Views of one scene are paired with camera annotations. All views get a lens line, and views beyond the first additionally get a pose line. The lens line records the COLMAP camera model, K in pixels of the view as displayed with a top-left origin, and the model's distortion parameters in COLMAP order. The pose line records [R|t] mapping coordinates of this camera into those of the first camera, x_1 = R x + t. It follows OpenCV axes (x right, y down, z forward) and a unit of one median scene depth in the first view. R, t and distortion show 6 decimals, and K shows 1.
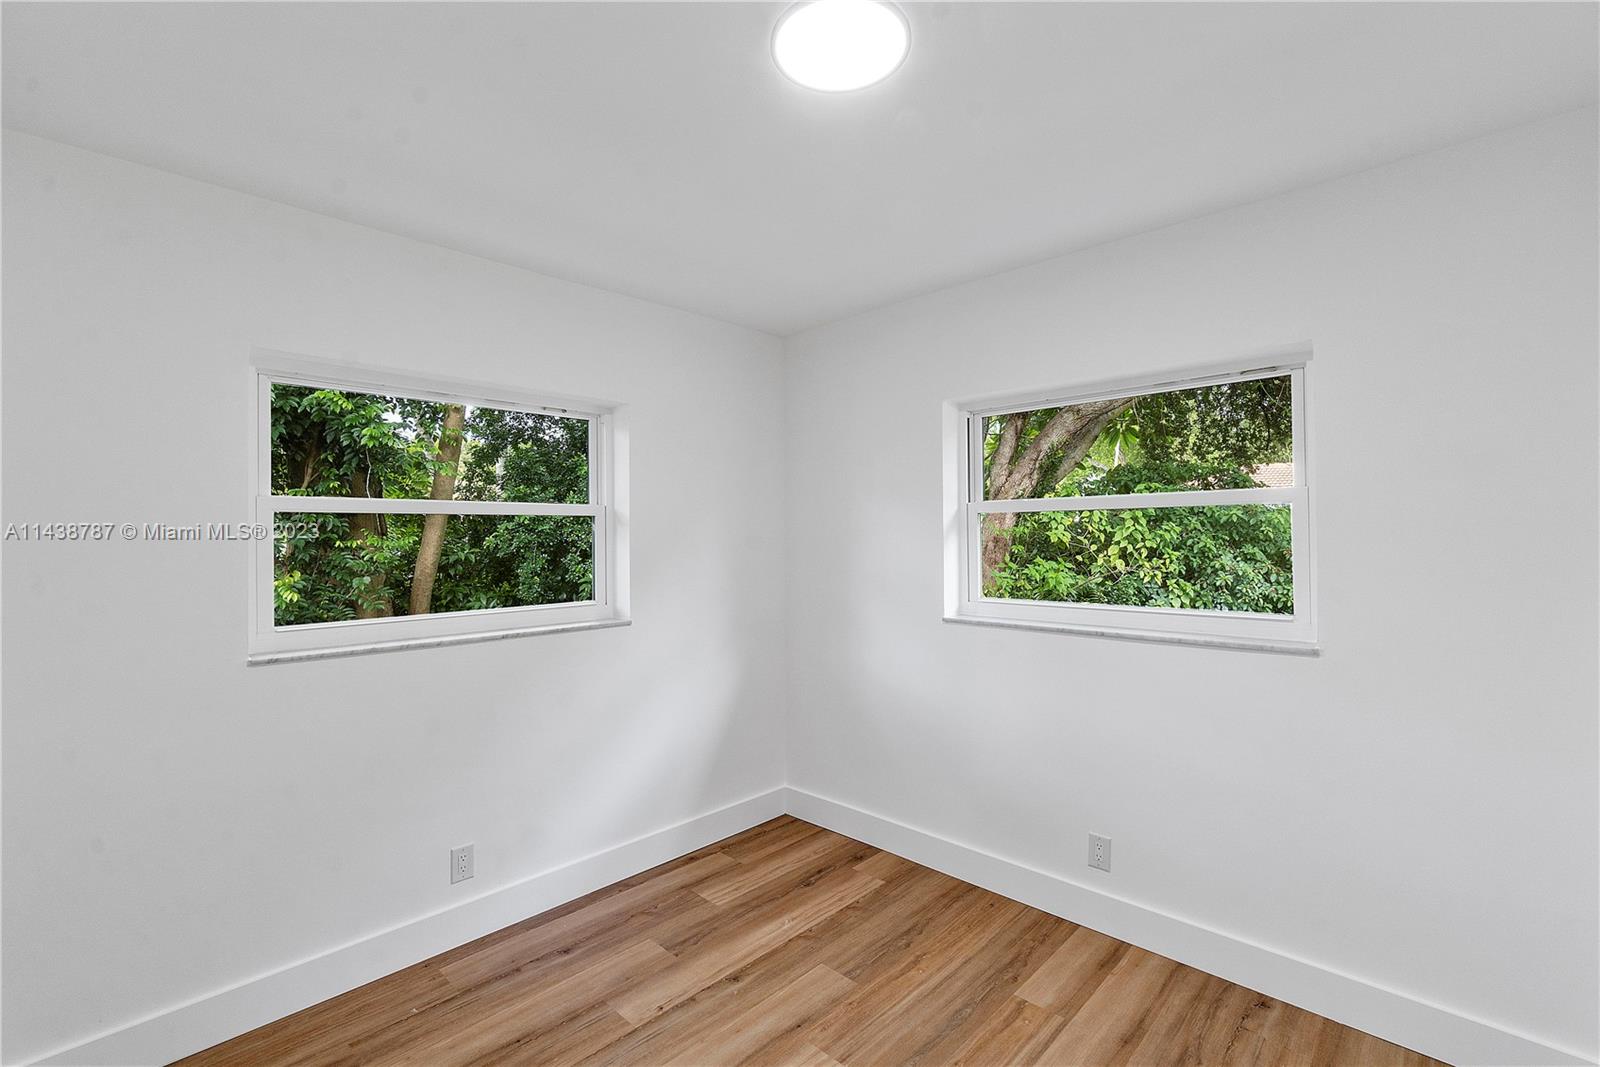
lens RADIAL K [[685.5, 0, 807.6], [0, 685.5, 535.8], [0, 0, 1]] dist [-0.006905, 0.002505]
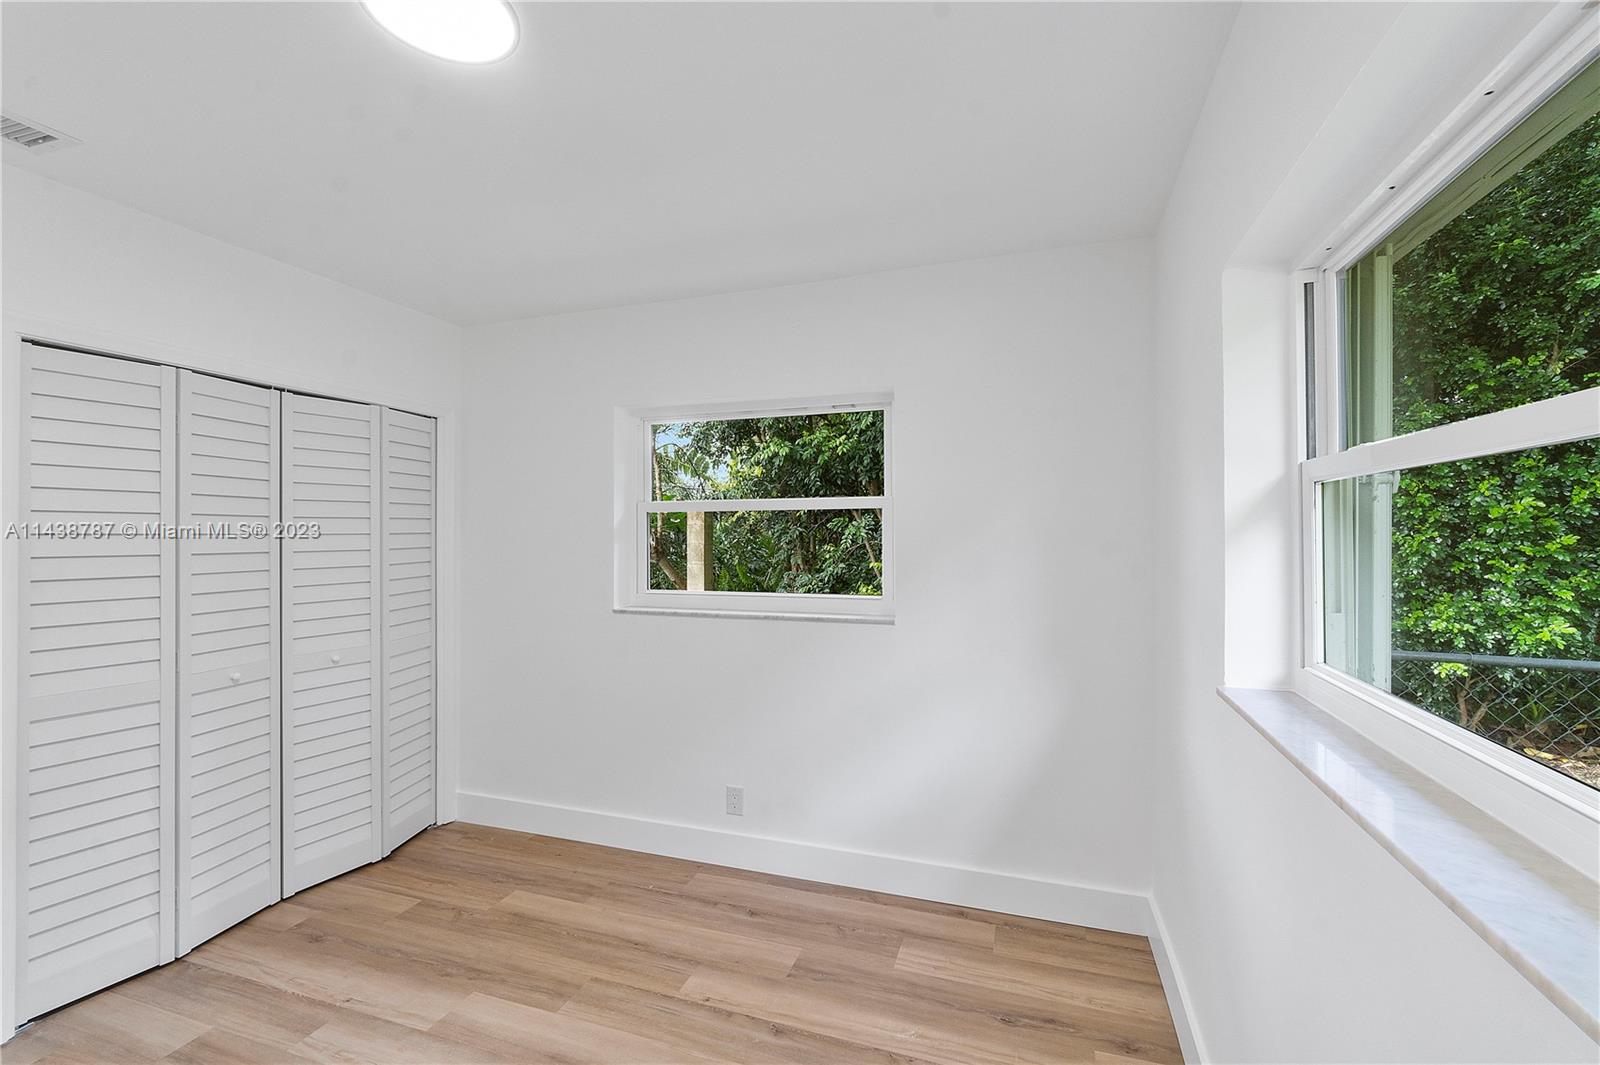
lens RADIAL K [[685.5, 0, 799.3], [0, 685.5, 531.2], [0, 0, 1]] dist [-0.006905, 0.002505]
pose [[0.431097, 0.006000, -0.902285, 0.573005], [0.002567, 0.999966, 0.007876, -0.004534], [0.902302, -0.005712, 0.431067, 0.531420]]
